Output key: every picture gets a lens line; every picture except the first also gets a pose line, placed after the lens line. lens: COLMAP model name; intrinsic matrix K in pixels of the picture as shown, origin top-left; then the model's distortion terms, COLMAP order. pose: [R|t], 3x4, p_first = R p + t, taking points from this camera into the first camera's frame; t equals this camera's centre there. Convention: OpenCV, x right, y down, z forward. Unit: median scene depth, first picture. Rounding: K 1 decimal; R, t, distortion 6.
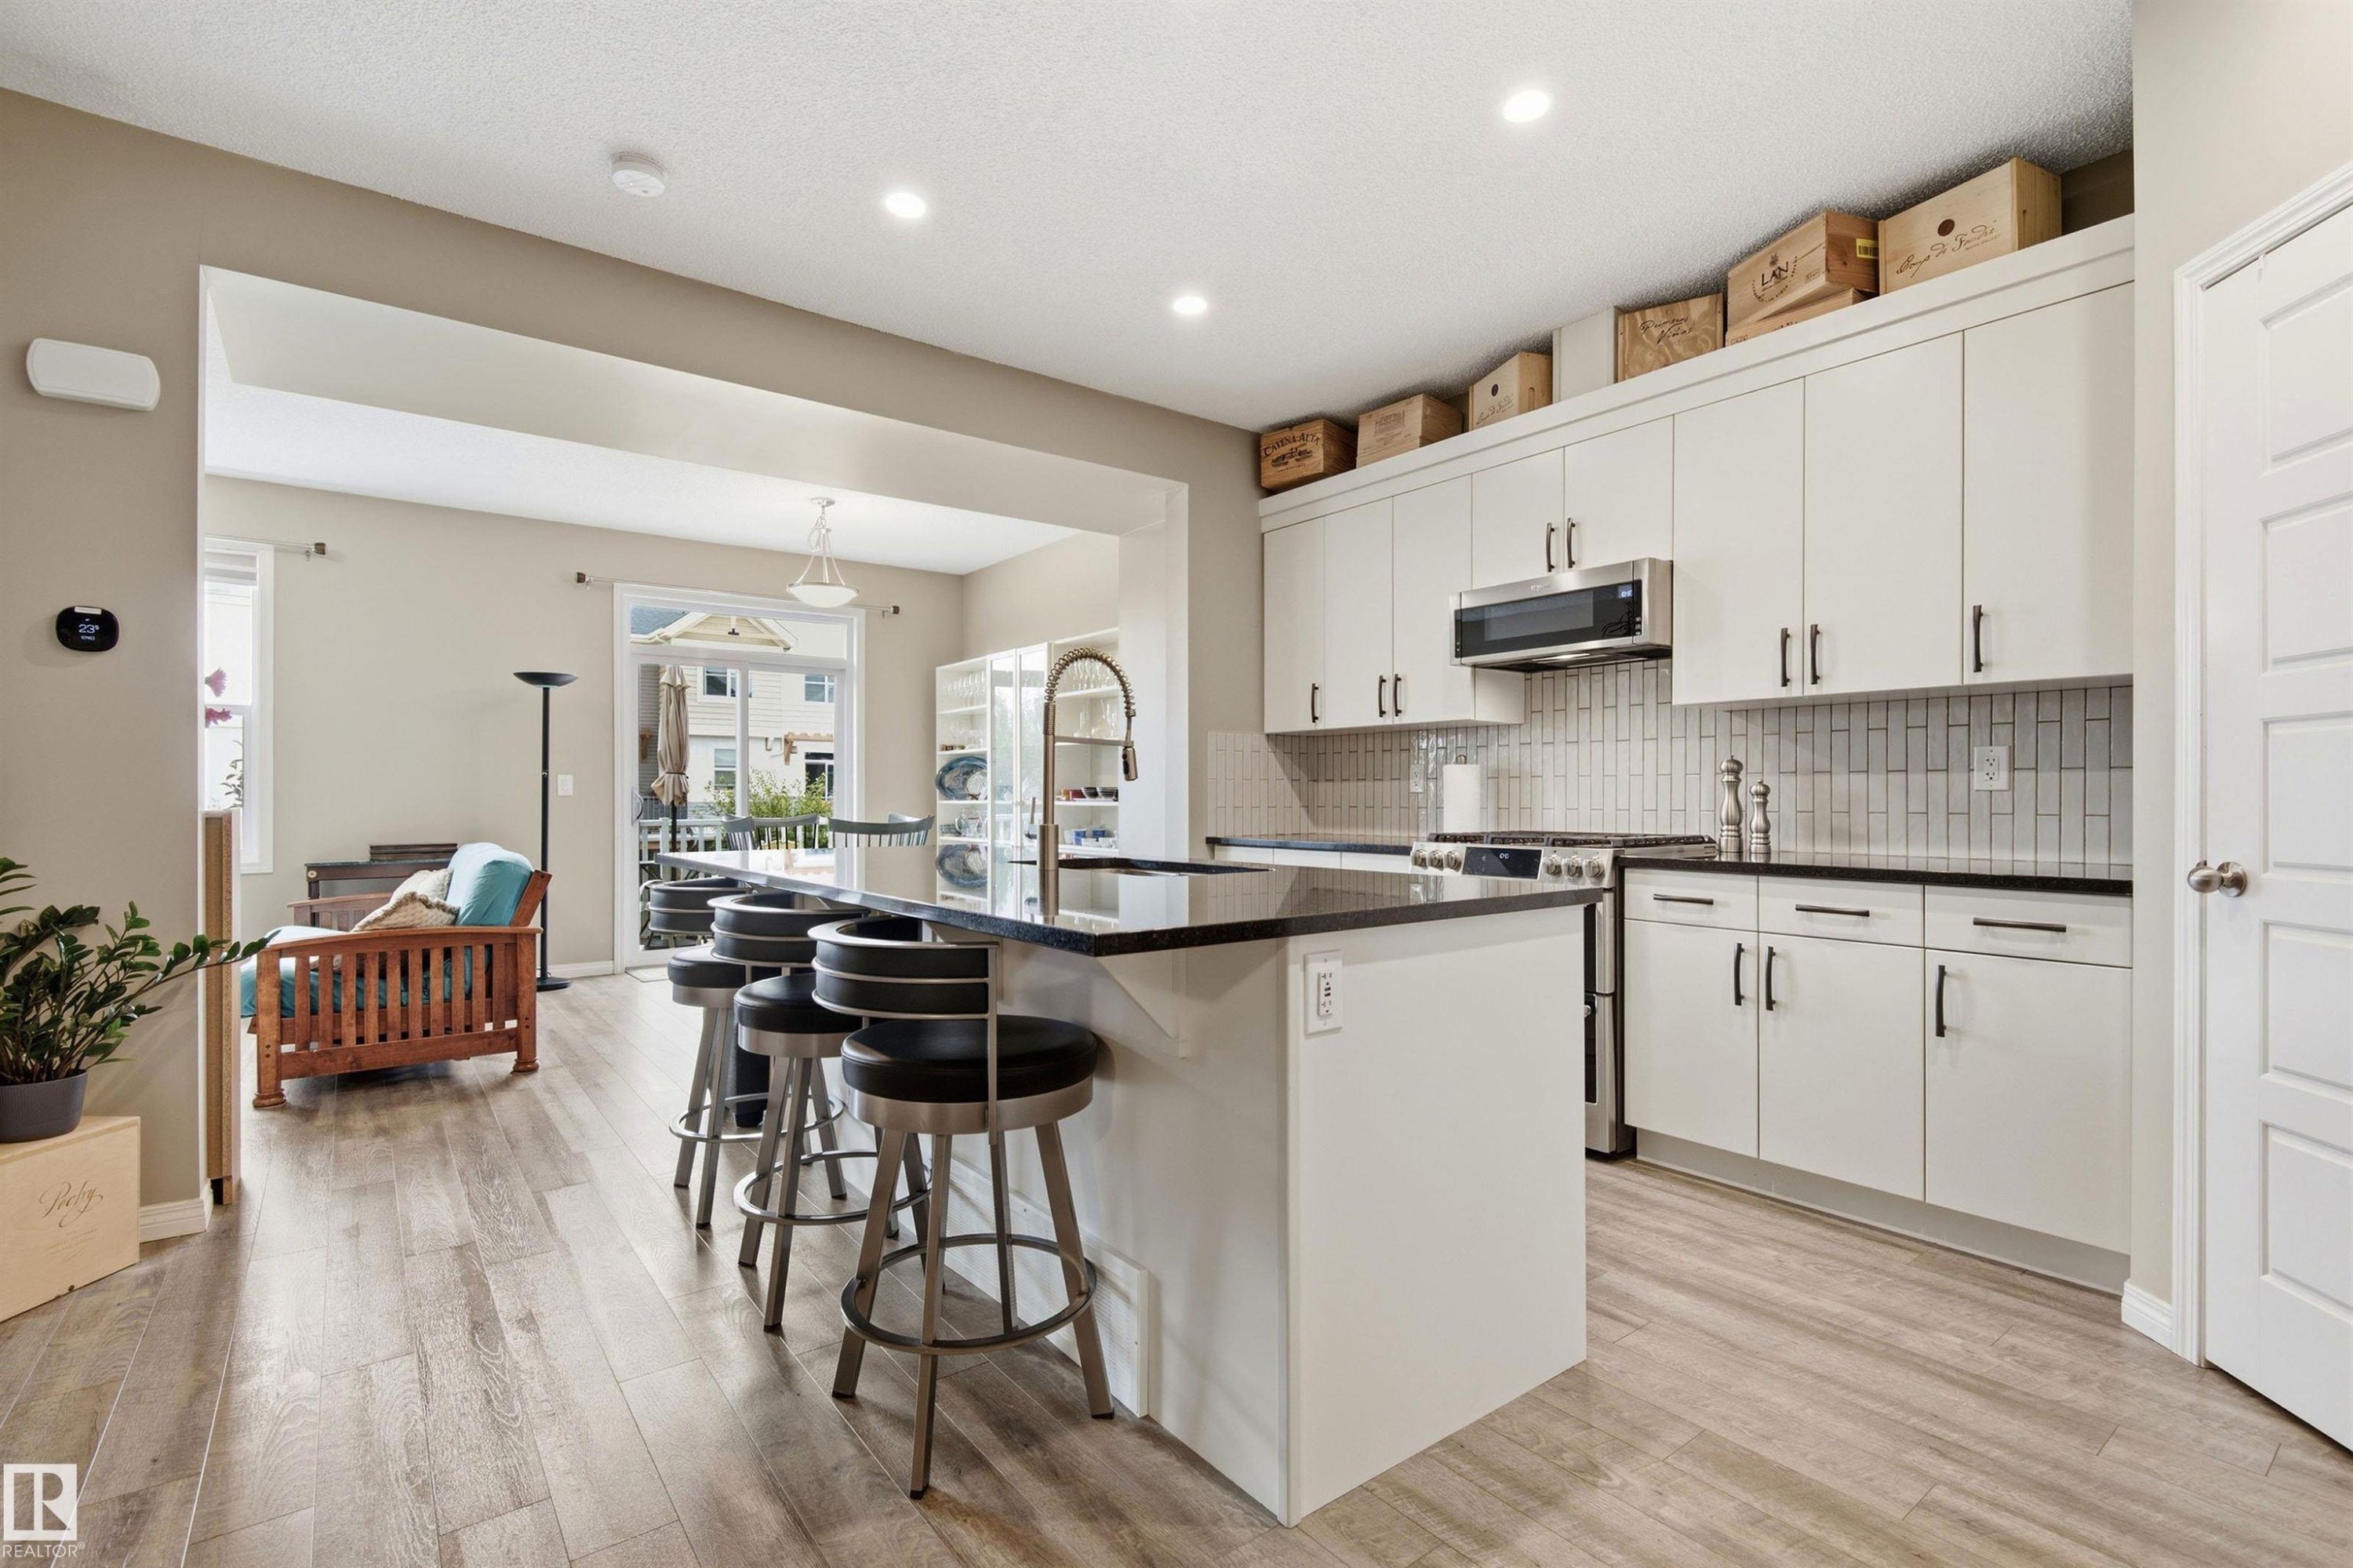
lens RADIAL K [[1064.8, 0, 1183.8], [0, 1064.8, 785.0], [0, 0, 1]] dist [0.006578, 0.000687]
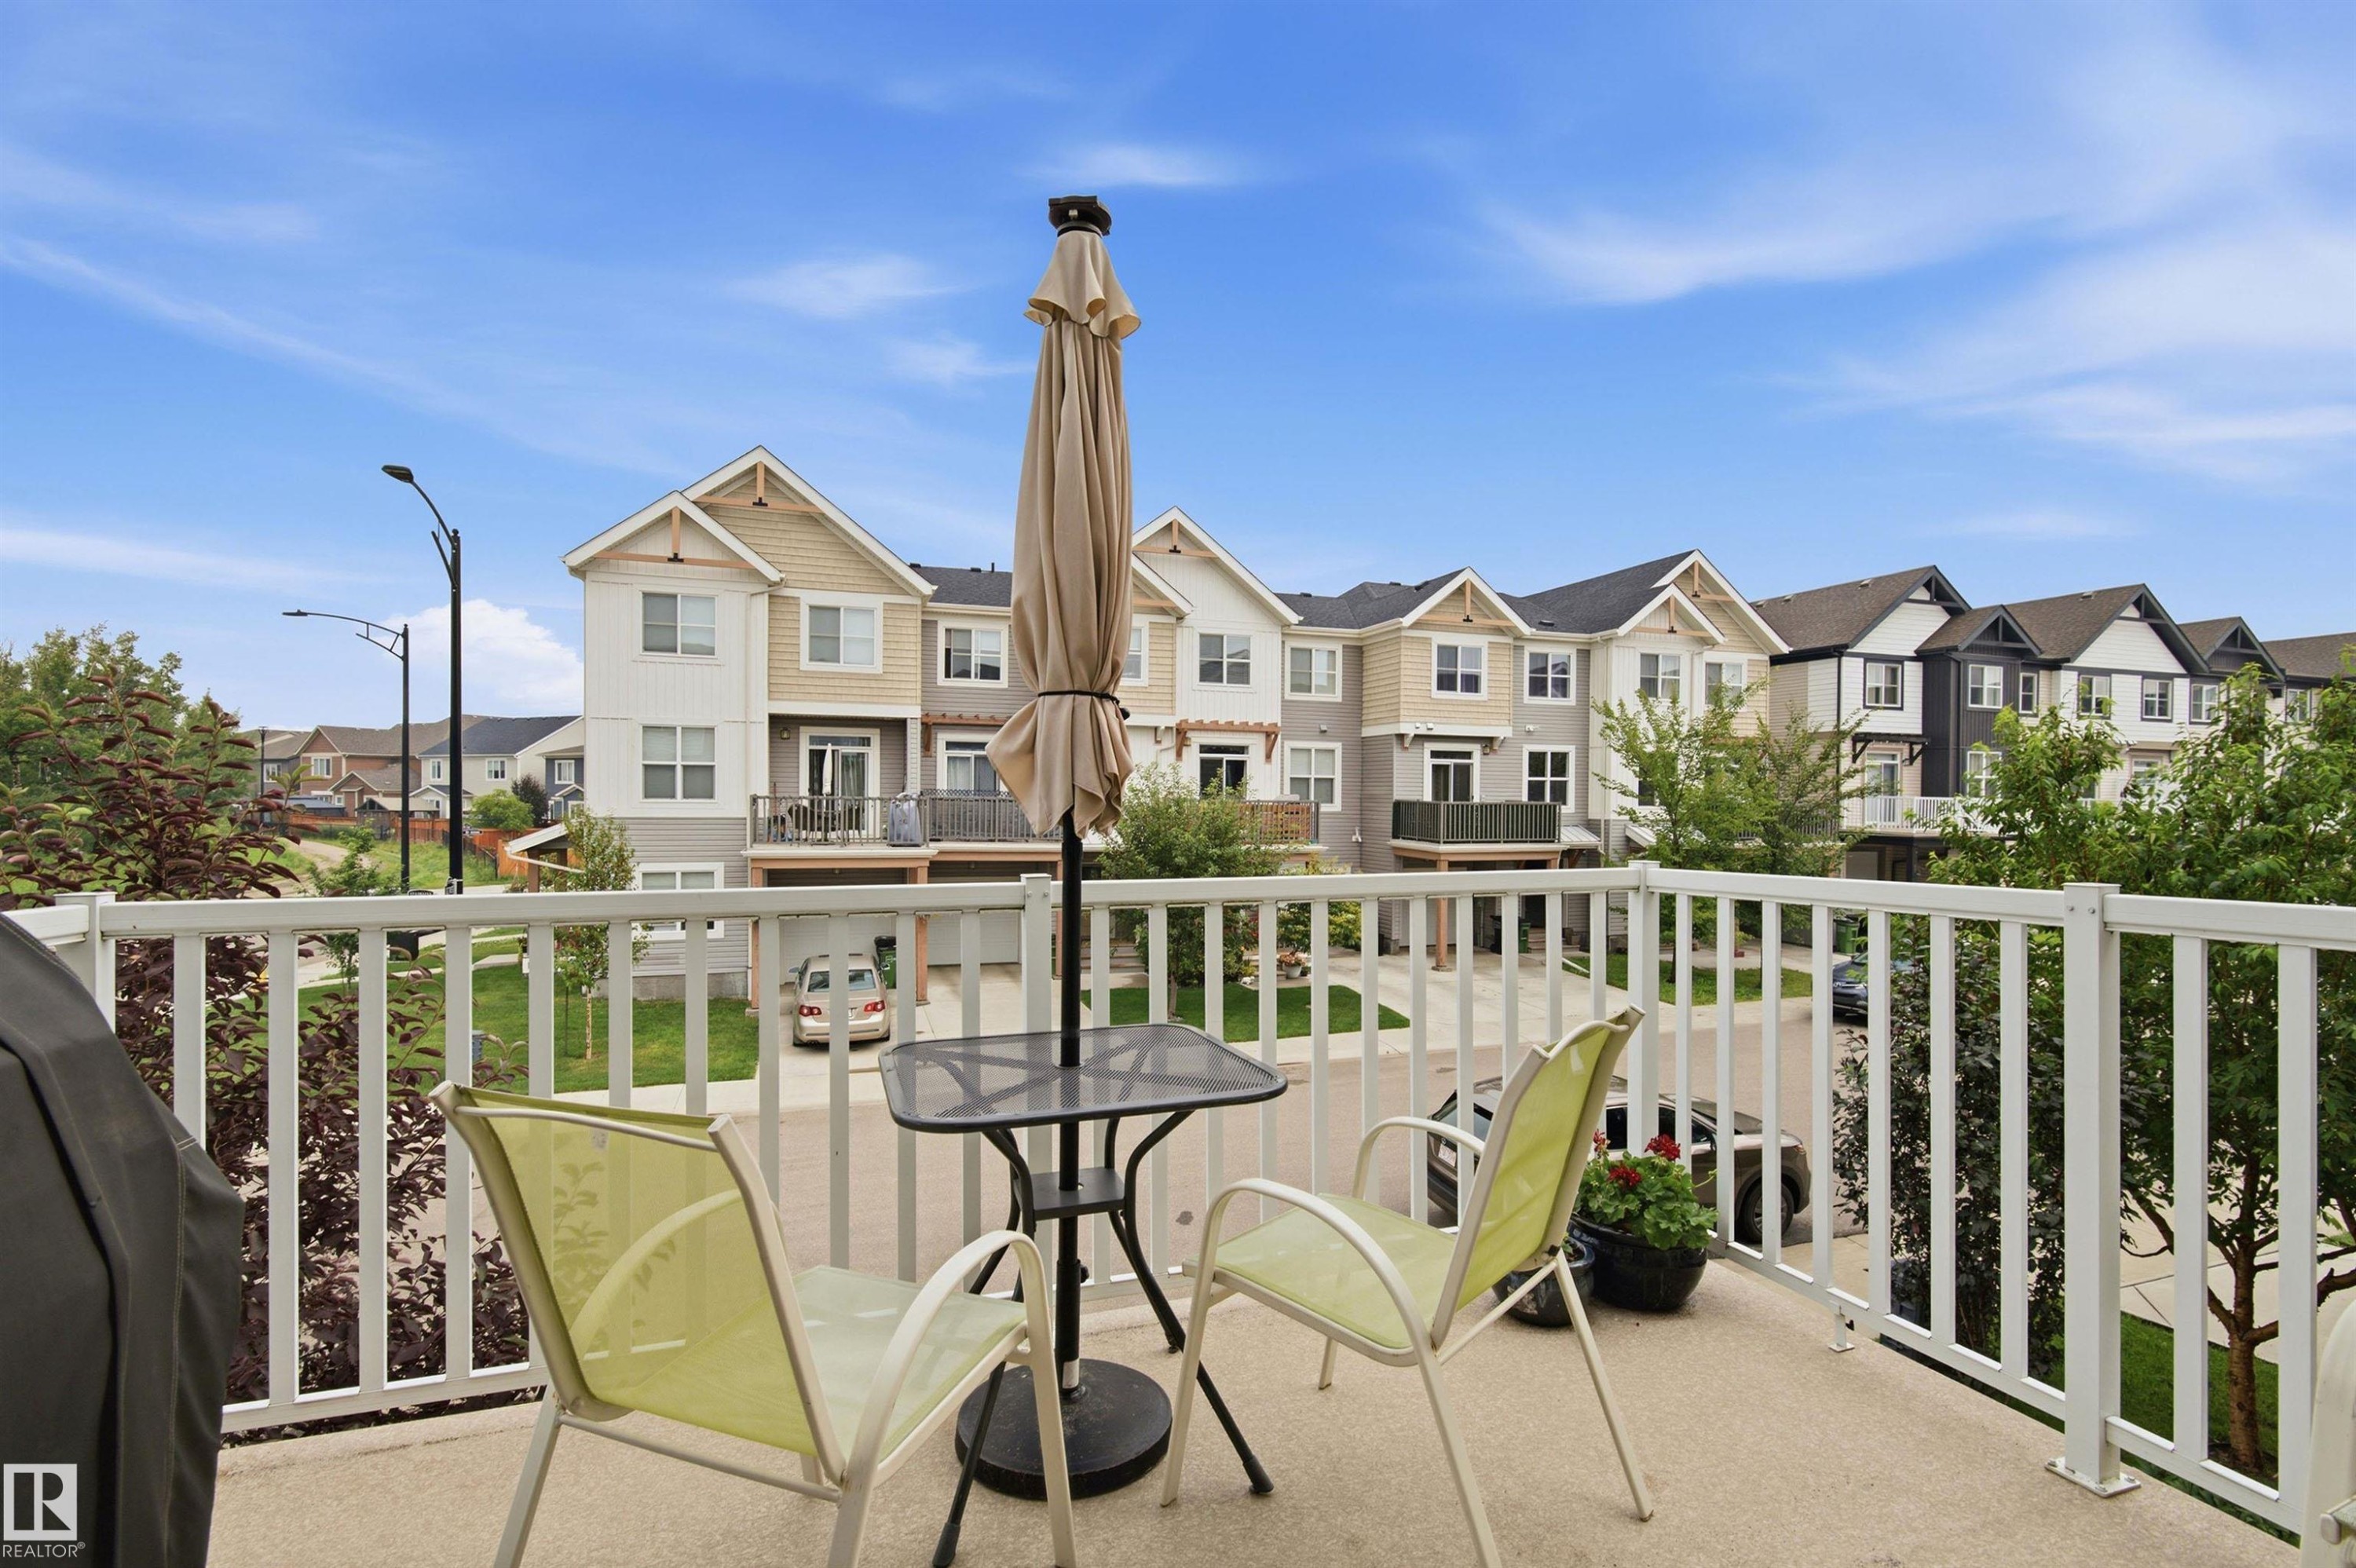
lens RADIAL K [[1066.0, 0, 1174.4], [0, 1066.0, 800.3], [0, 0, 1]] dist [0.006578, 0.000687]
pose [[0.949946, 0.009334, -0.312274, -0.681476], [-0.005818, 0.999909, 0.012189, 0.013635], [0.312359, -0.009763, 0.949914, 1.233209]]
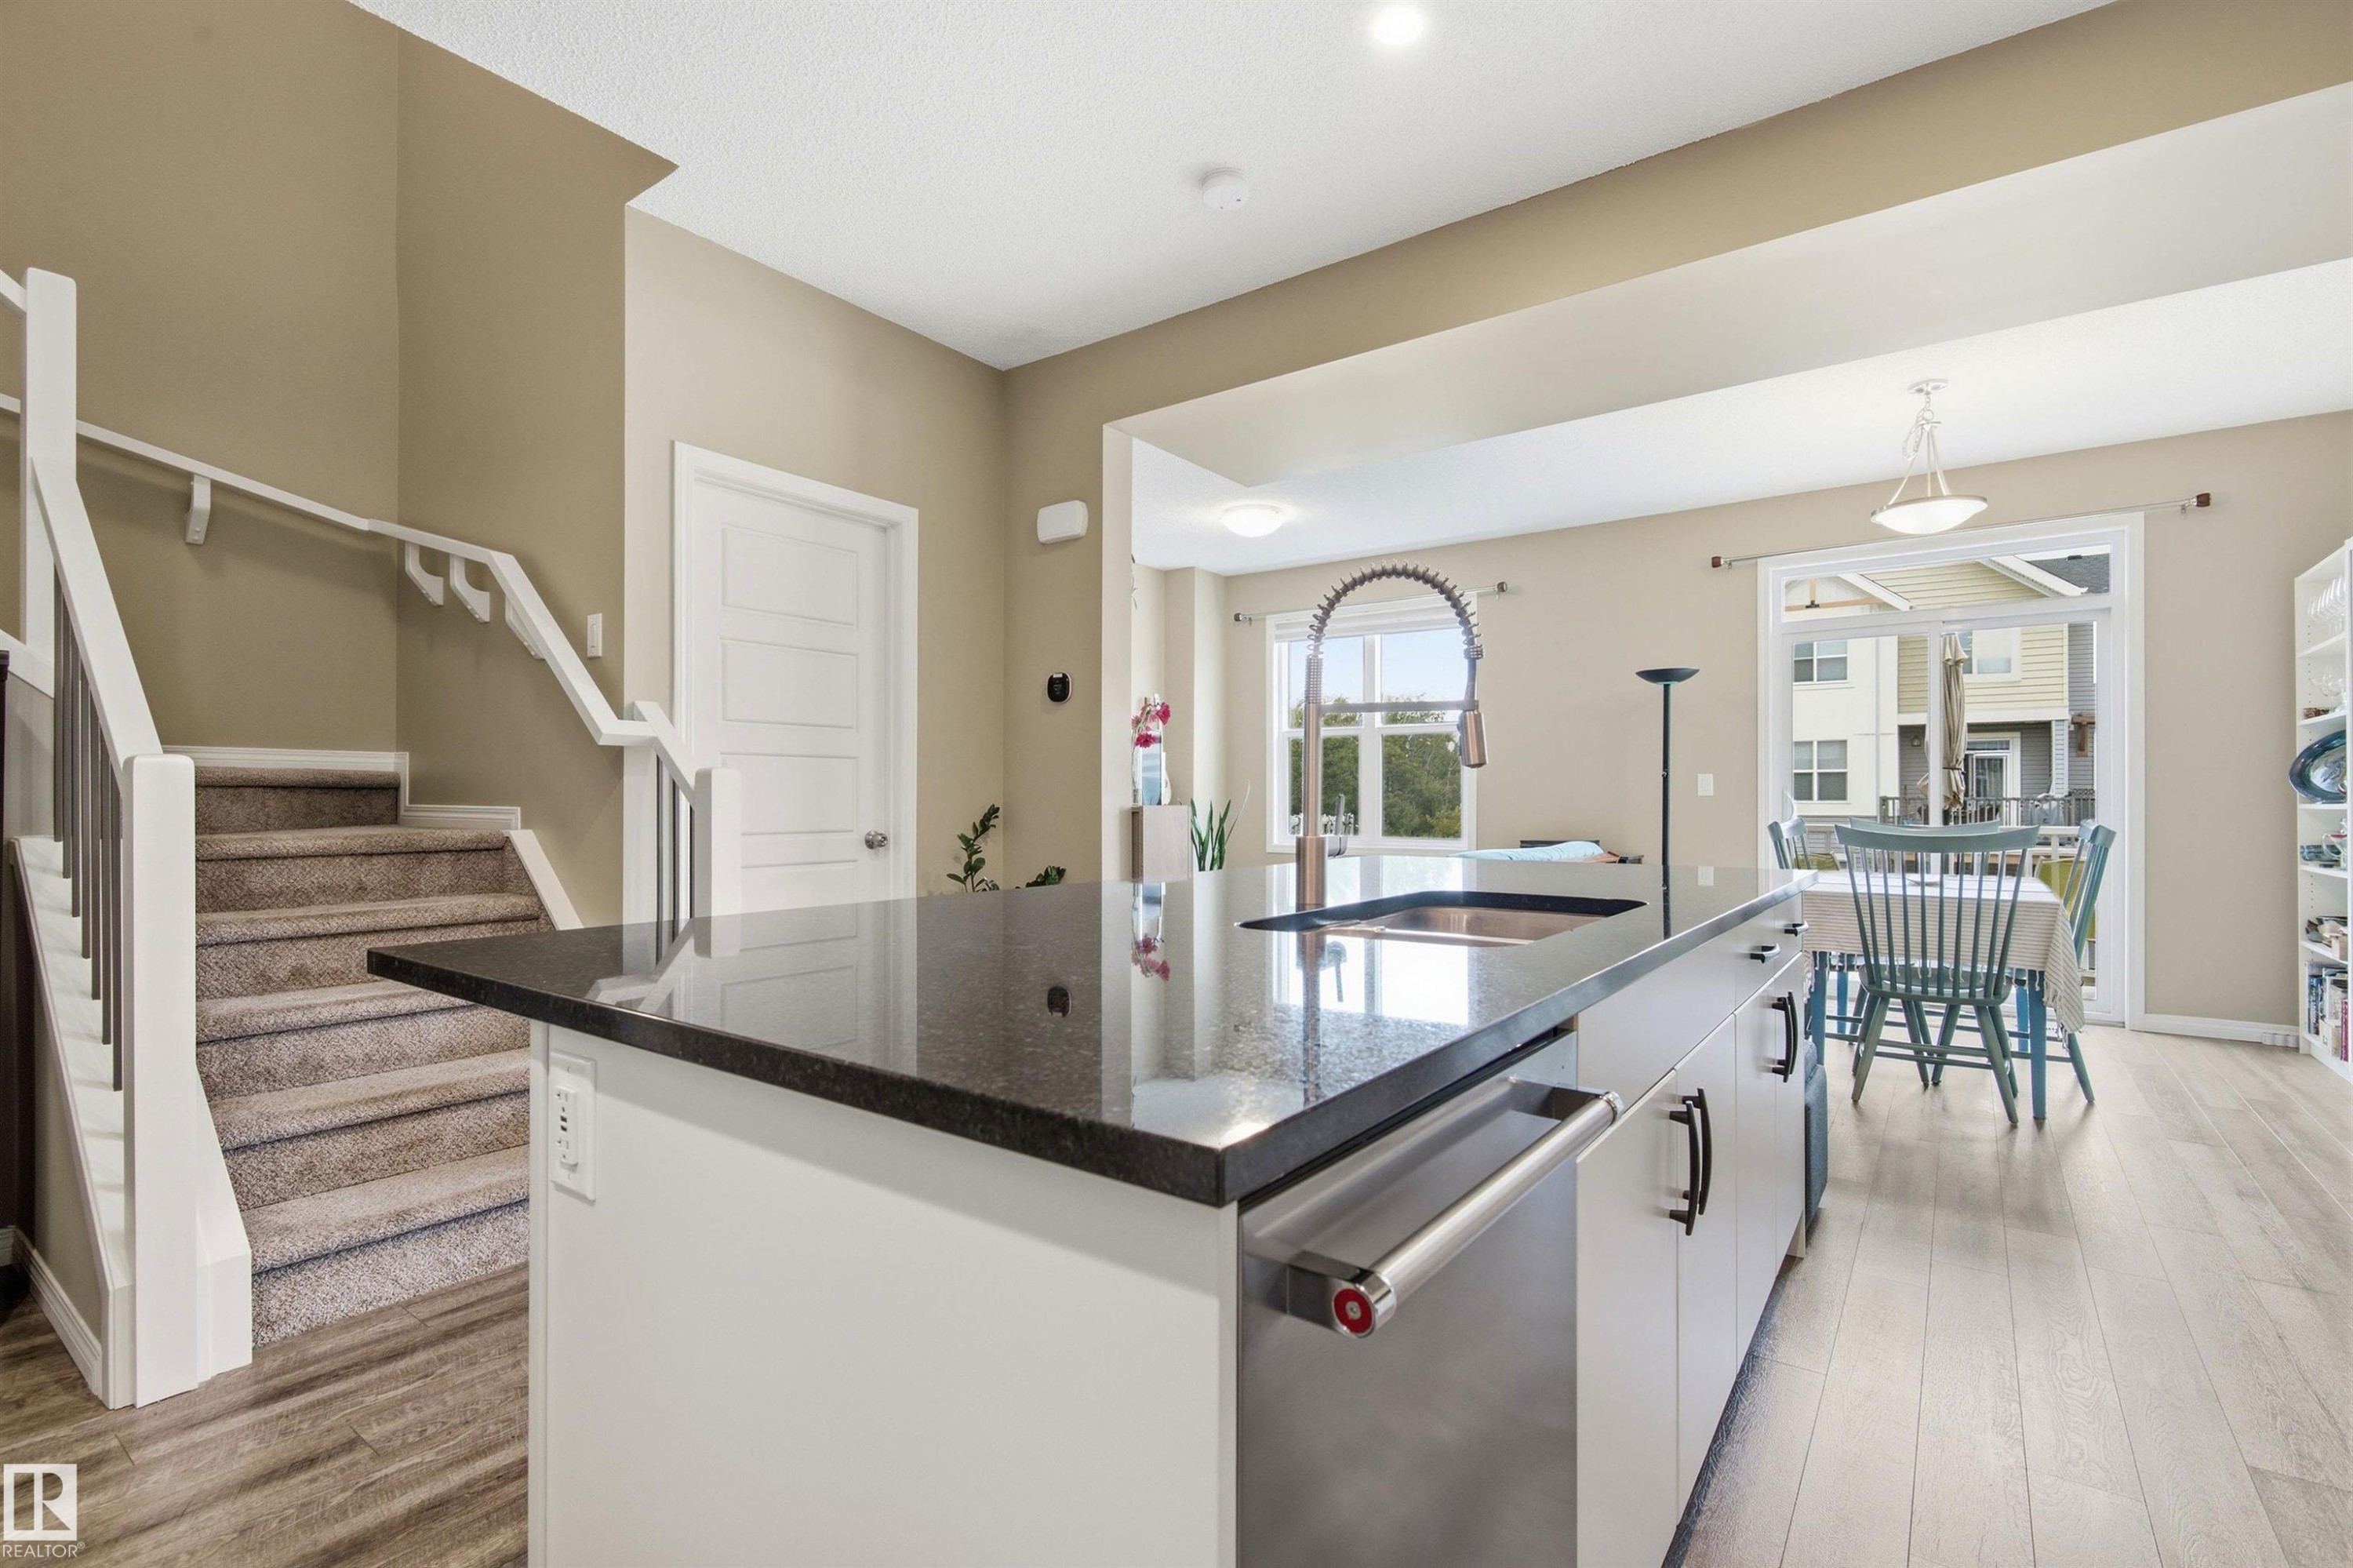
lens RADIAL K [[1064.8, 0, 1188.3], [0, 1064.8, 796.4], [0, 0, 1]] dist [0.006578, 0.000687]
pose [[0.279219, 0.001924, -0.960226, 0.210658], [0.008760, 0.999951, 0.004551, 0.002284], [0.960188, -0.009683, 0.279188, 0.312560]]
